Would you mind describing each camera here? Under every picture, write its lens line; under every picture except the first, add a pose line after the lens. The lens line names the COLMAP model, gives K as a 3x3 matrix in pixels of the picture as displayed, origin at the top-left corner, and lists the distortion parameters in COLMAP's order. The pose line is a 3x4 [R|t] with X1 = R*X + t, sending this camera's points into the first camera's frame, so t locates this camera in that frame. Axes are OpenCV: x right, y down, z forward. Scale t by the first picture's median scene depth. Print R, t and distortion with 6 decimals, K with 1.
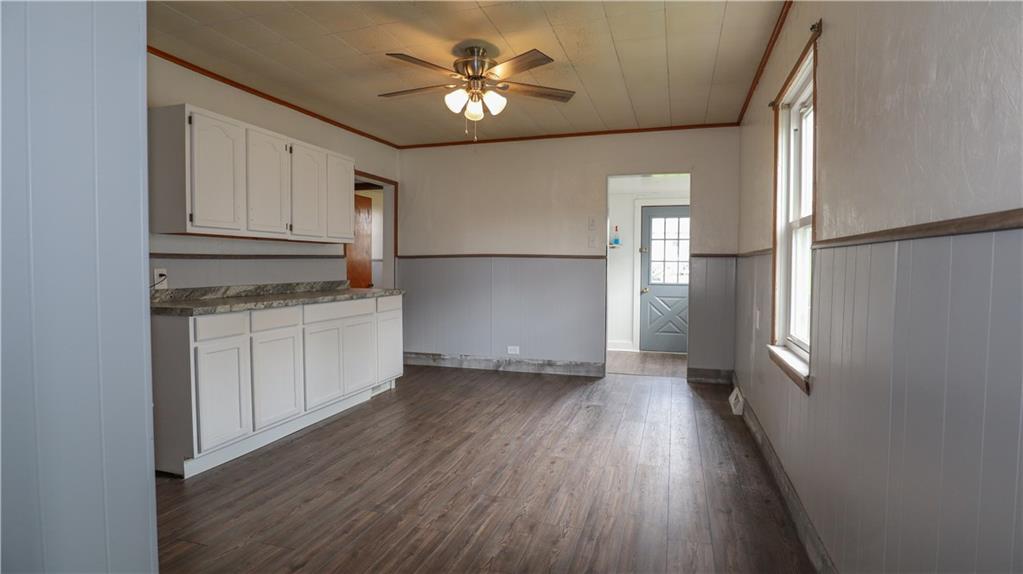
lens RADIAL K [[511.1, 0, 515.6], [0, 511.1, 284.3], [0, 0, 1]] dist [-0.039570, 0.001049]
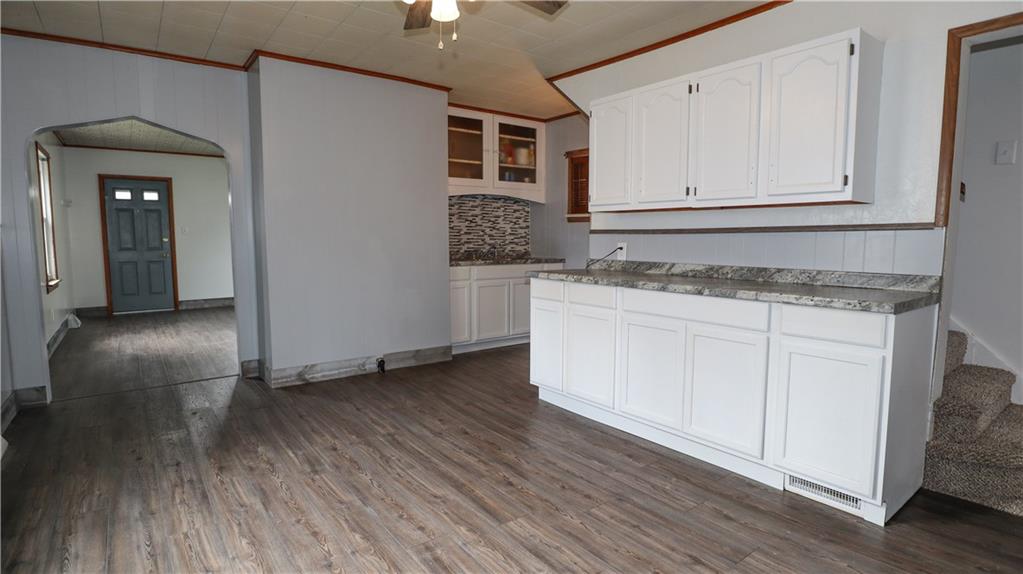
lens RADIAL K [[511.1, 0, 515.6], [0, 511.1, 284.3], [0, 0, 1]] dist [-0.039570, 0.001049]
pose [[-0.569340, 0.065835, -0.819462, 0.408647], [-0.040700, 0.993309, 0.108079, -0.052380], [0.821094, 0.094886, -0.562851, 1.438852]]
